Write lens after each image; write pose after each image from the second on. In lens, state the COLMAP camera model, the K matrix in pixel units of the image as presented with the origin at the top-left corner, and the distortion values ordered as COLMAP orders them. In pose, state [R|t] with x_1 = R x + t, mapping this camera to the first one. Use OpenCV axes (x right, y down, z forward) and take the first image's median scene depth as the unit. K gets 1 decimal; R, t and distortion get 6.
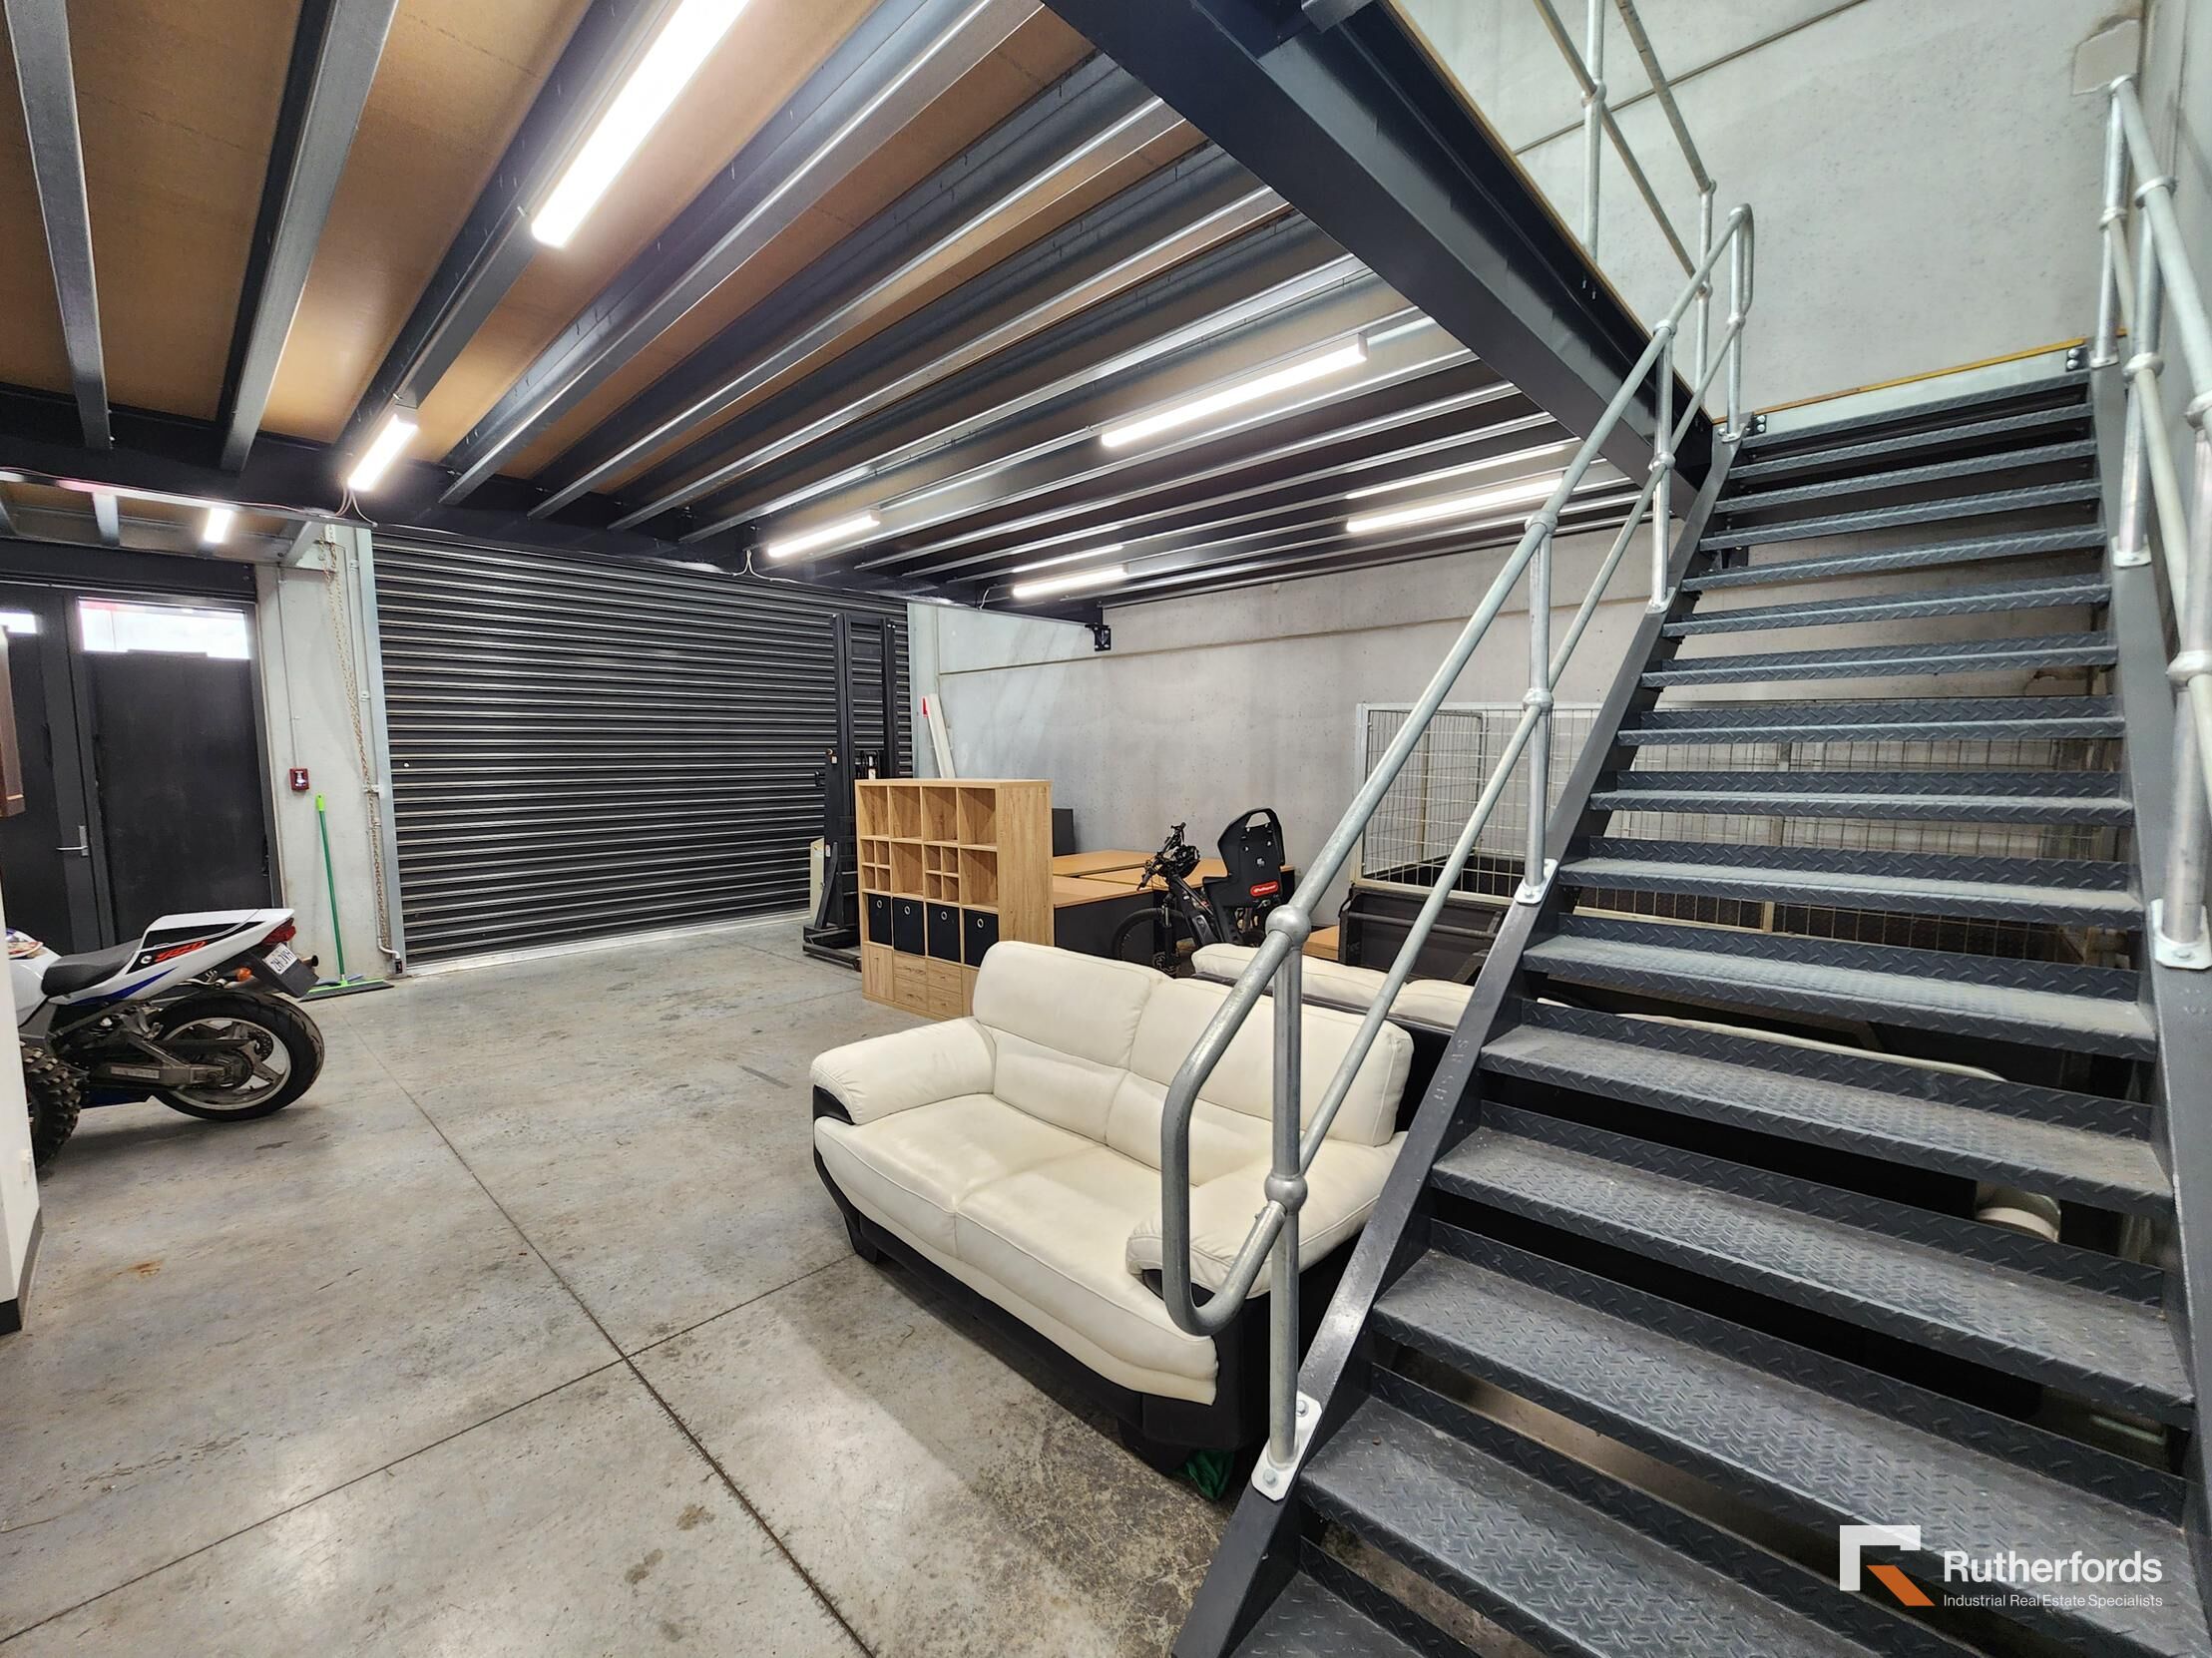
lens RADIAL K [[902.6, 0, 1111.4], [0, 902.6, 834.2], [0, 0, 1]] dist [-0.000583, 0.000123]
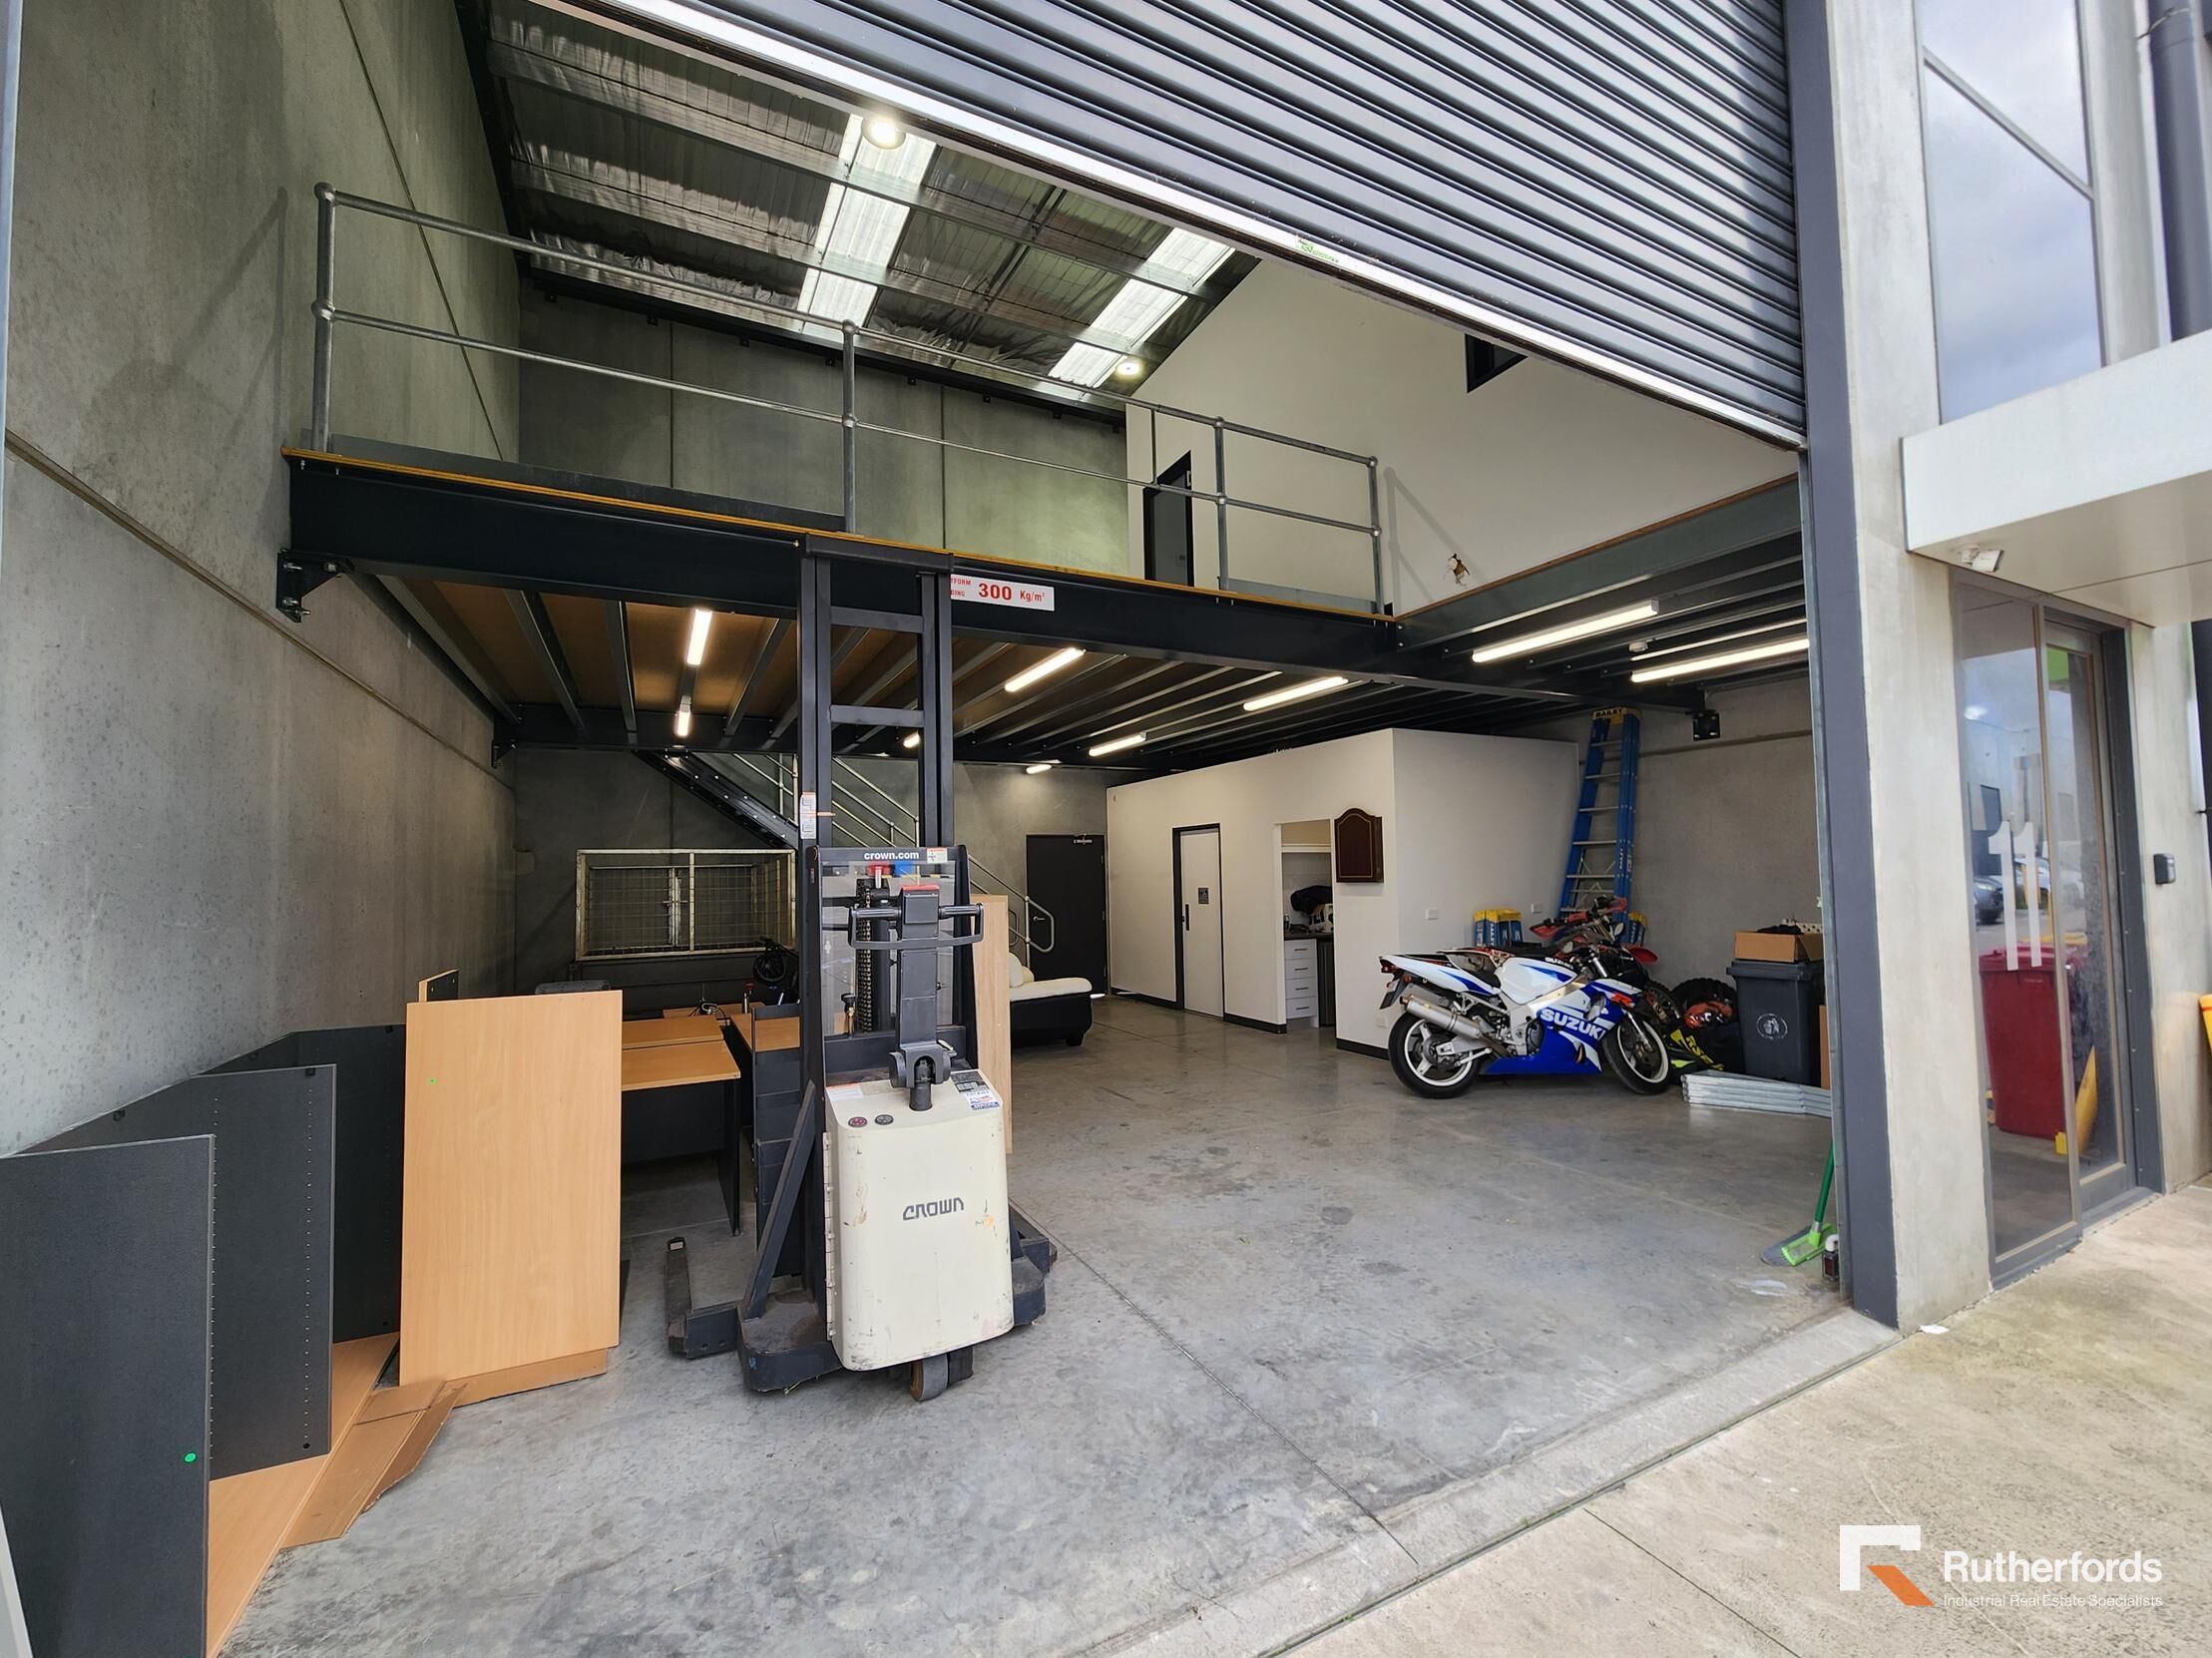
lens RADIAL K [[902.6, 0, 1117.7], [0, 902.6, 837.7], [0, 0, 1]] dist [-0.000583, 0.000123]
pose [[-0.941618, 0.040920, 0.334188, -0.719400], [0.056628, 0.997695, 0.037395, -0.151567], [-0.331887, 0.054136, -0.941764, 1.894511]]
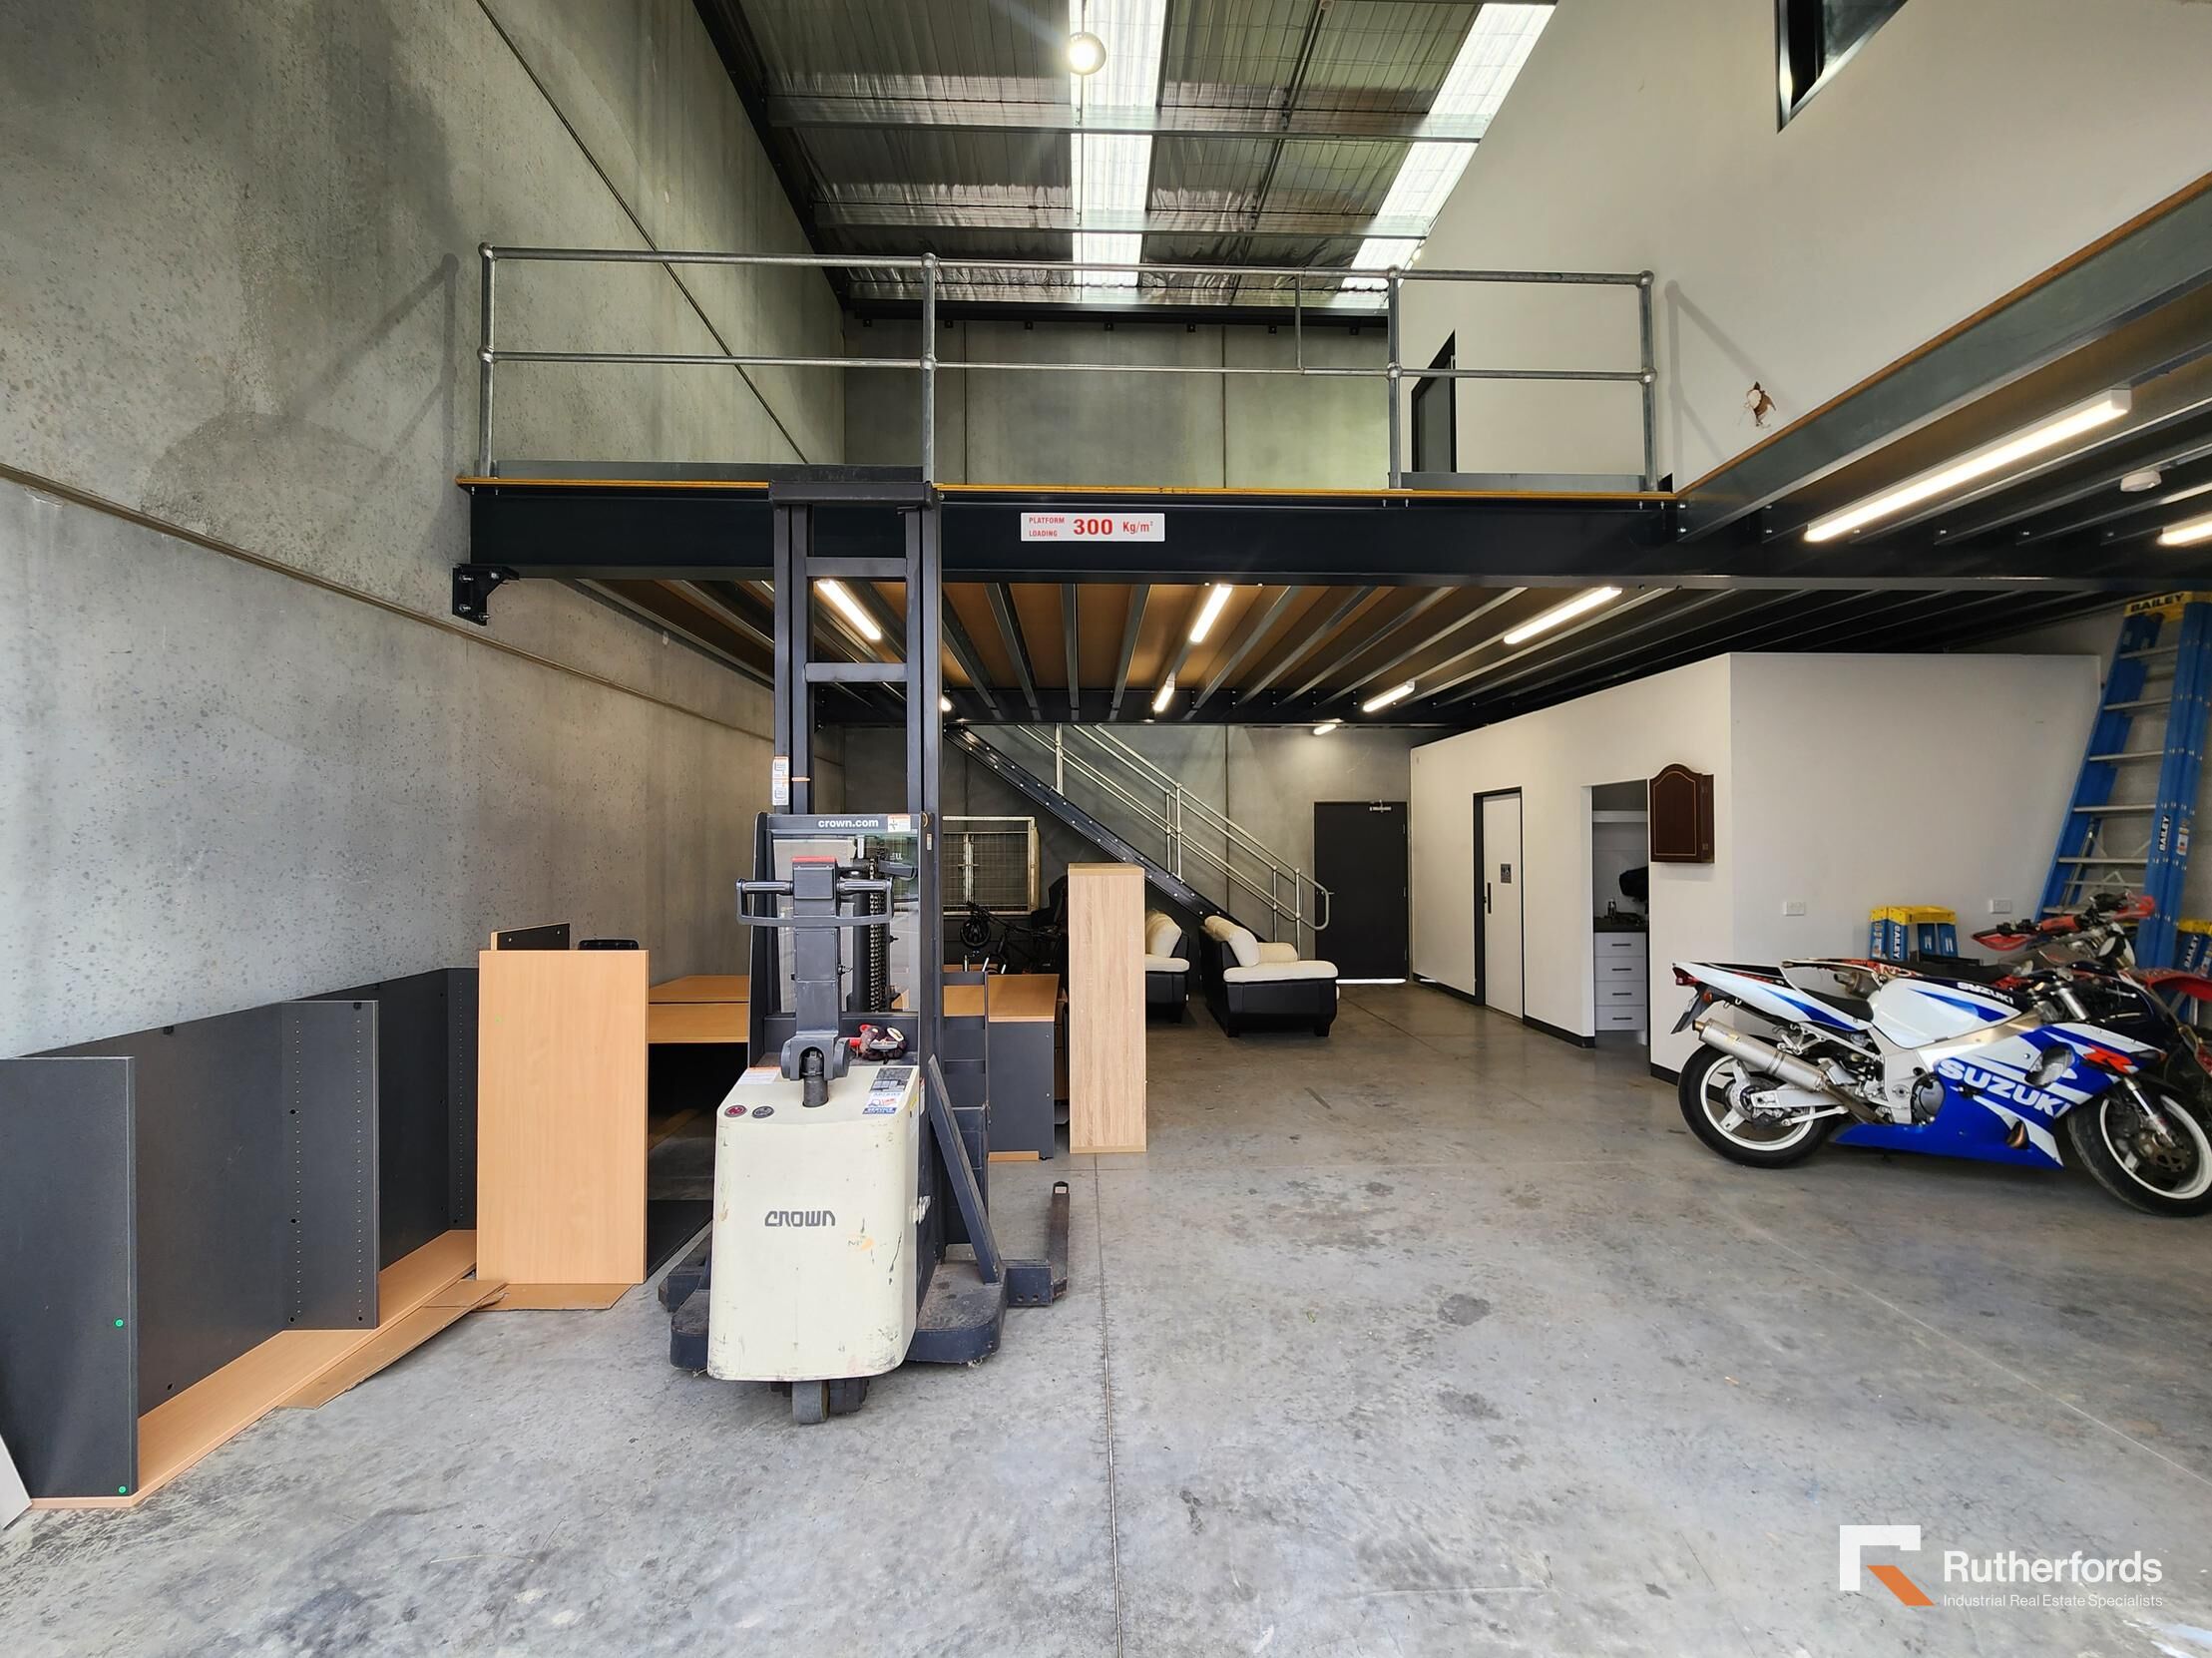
lens RADIAL K [[902.6, 0, 1116.1], [0, 902.6, 838.3], [0, 0, 1]] dist [-0.000583, 0.000123]
pose [[-0.711273, 0.018792, 0.702665, -0.869924], [0.070781, 0.996476, 0.044999, -0.131183], [-0.699343, 0.081741, -0.710097, 1.670989]]
